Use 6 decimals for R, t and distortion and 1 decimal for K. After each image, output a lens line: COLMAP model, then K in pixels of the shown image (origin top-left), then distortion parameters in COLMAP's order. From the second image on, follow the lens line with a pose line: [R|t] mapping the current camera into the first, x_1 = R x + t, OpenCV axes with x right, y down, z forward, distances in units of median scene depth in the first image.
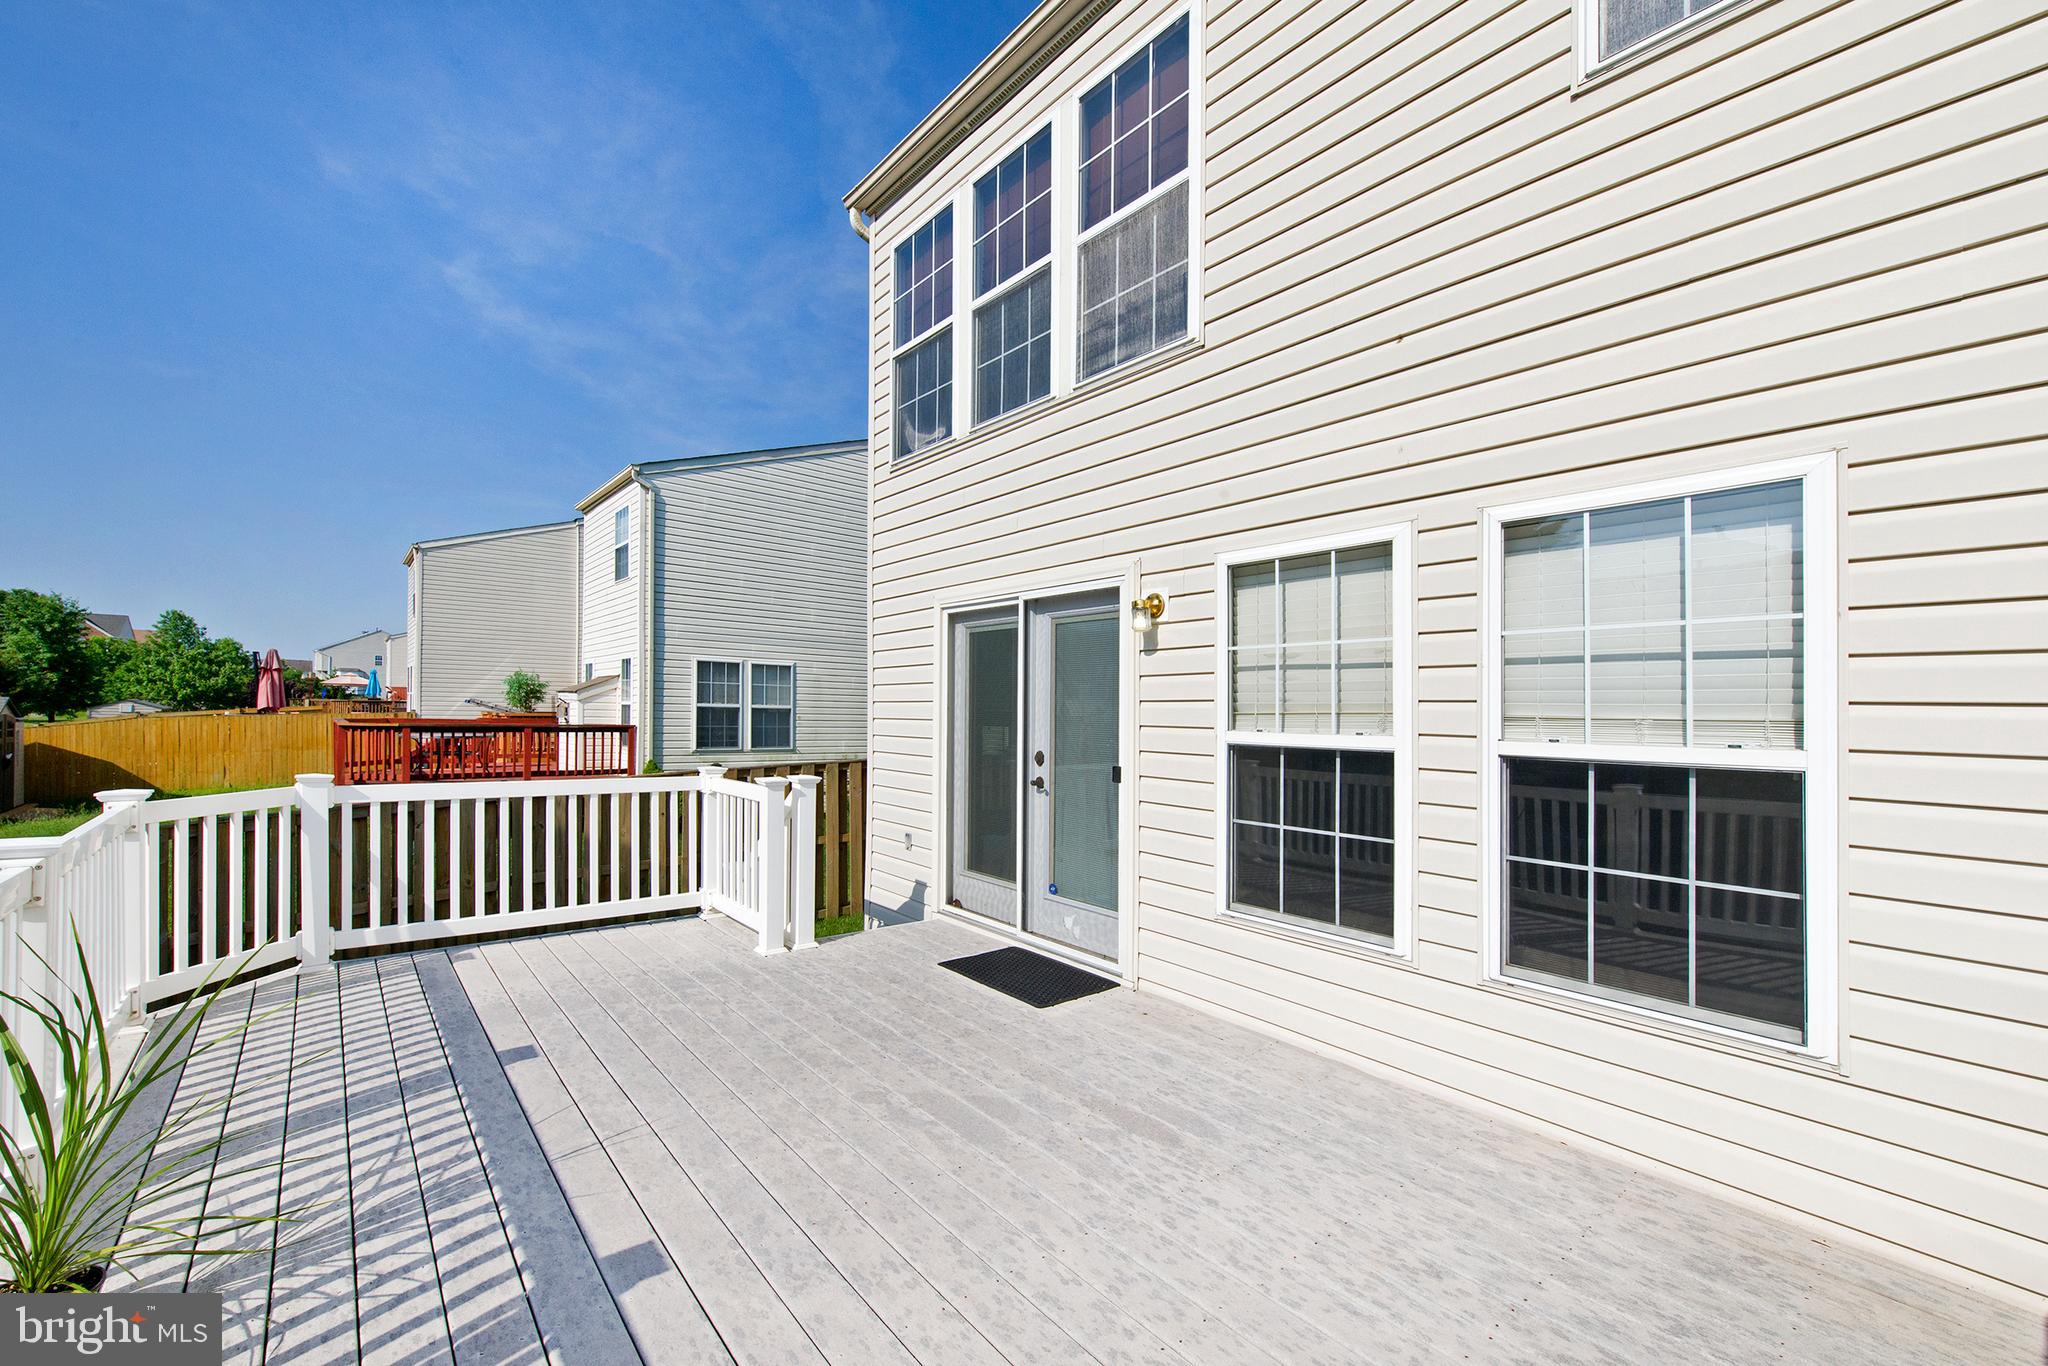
lens RADIAL K [[794.8, 0, 1022.2], [0, 794.8, 701.7], [0, 0, 1]] dist [0.000366, -0.000090]
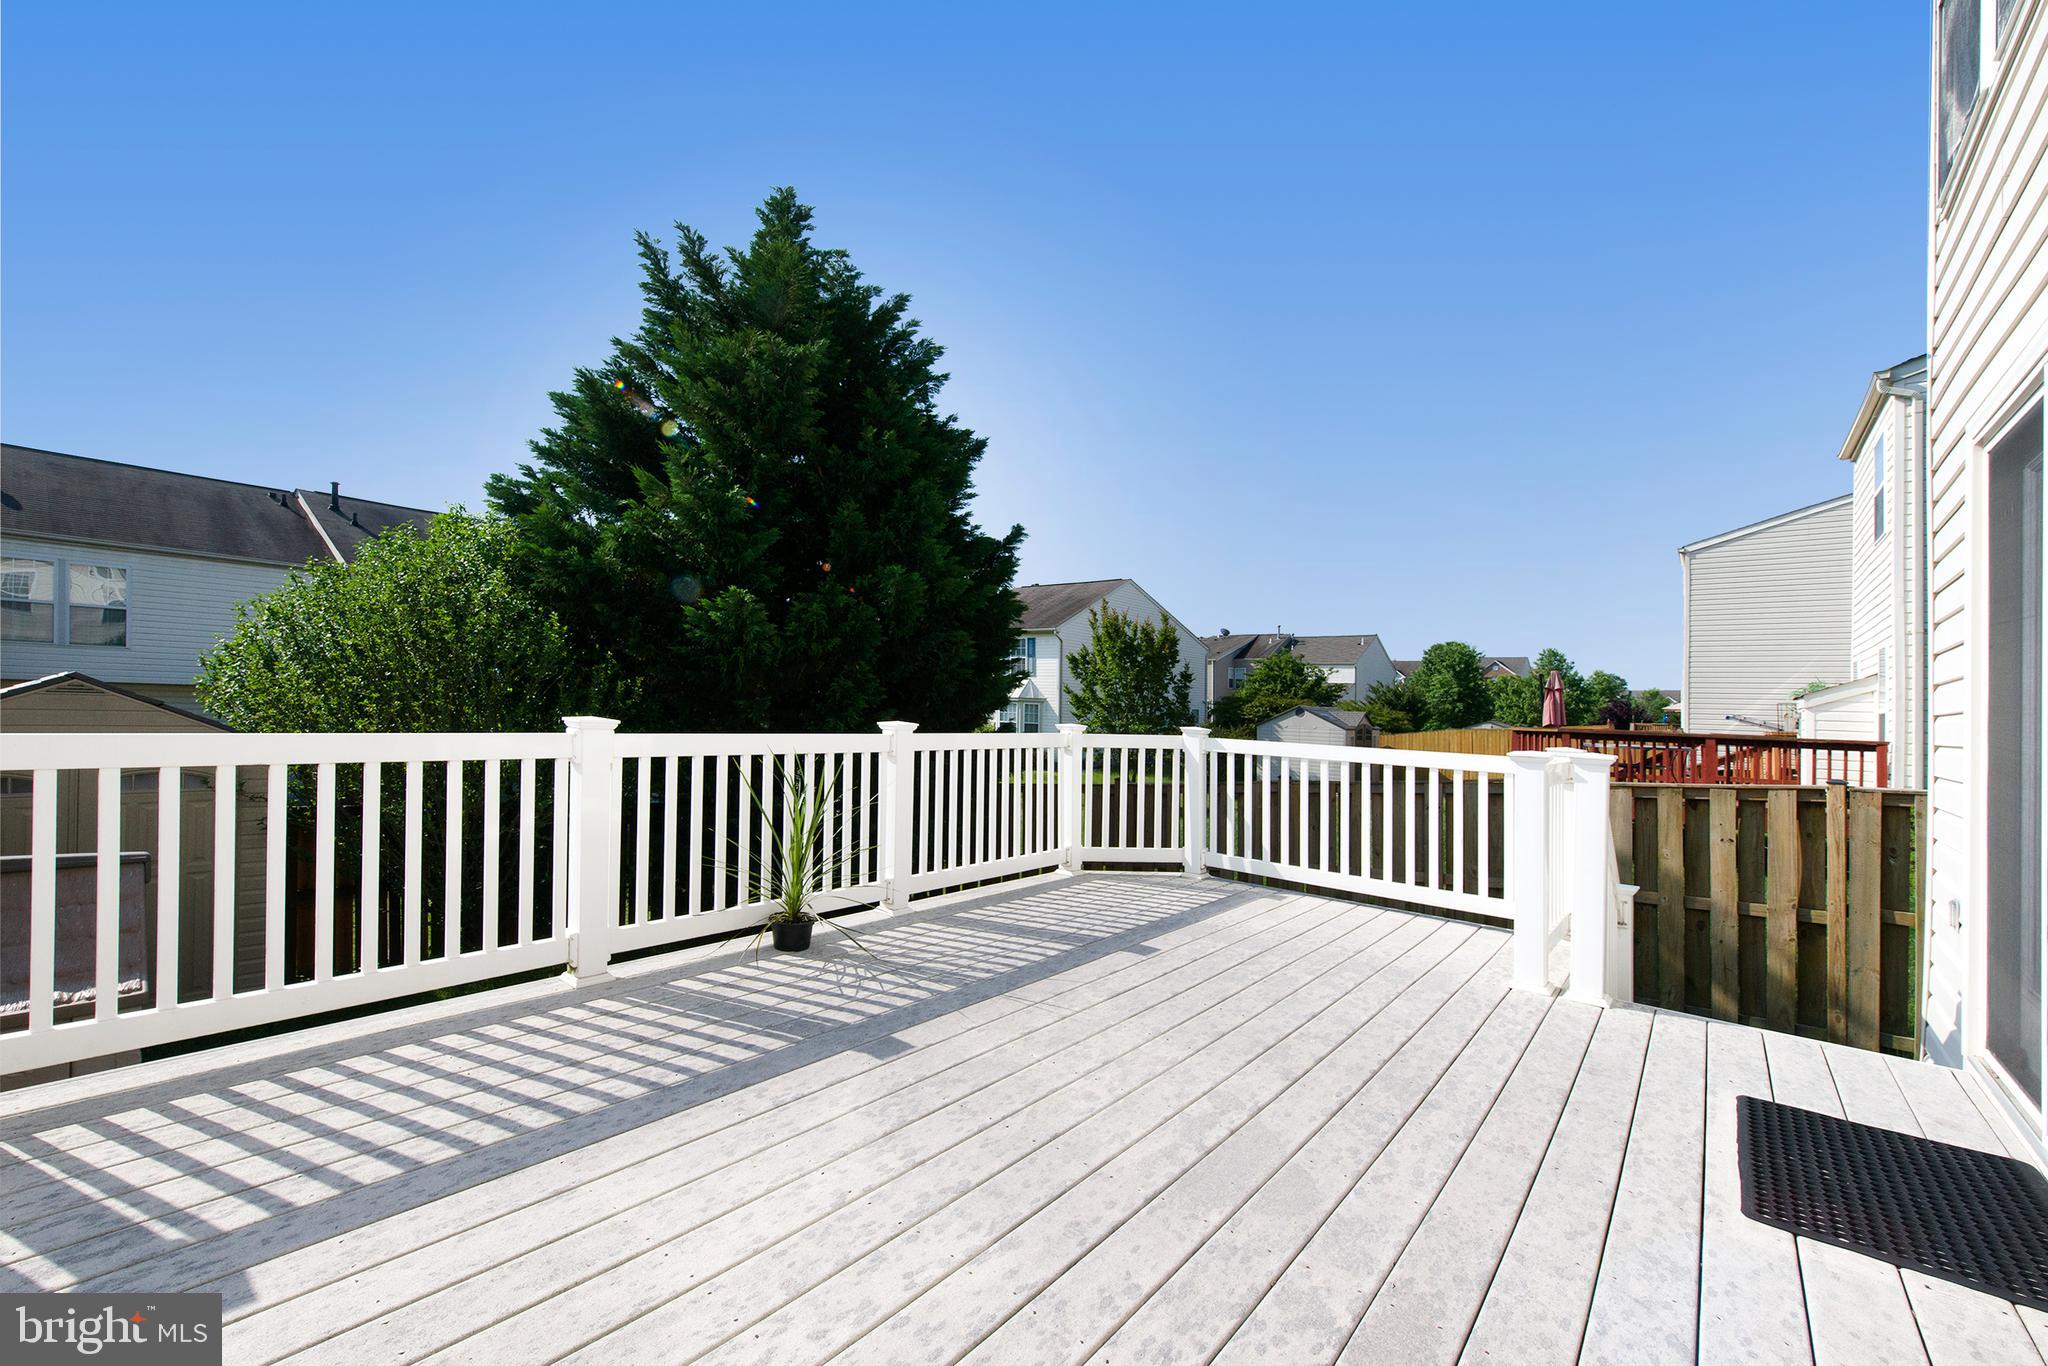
lens RADIAL K [[837.9, 0, 1020.8], [0, 837.9, 721.1], [0, 0, 1]] dist [0.001512, 0.000074]
pose [[0.181857, 0.000250, -0.983325, 0.353957], [-0.009793, 0.999951, -0.001557, 0.068964], [0.983276, 0.009913, 0.181850, 0.380852]]
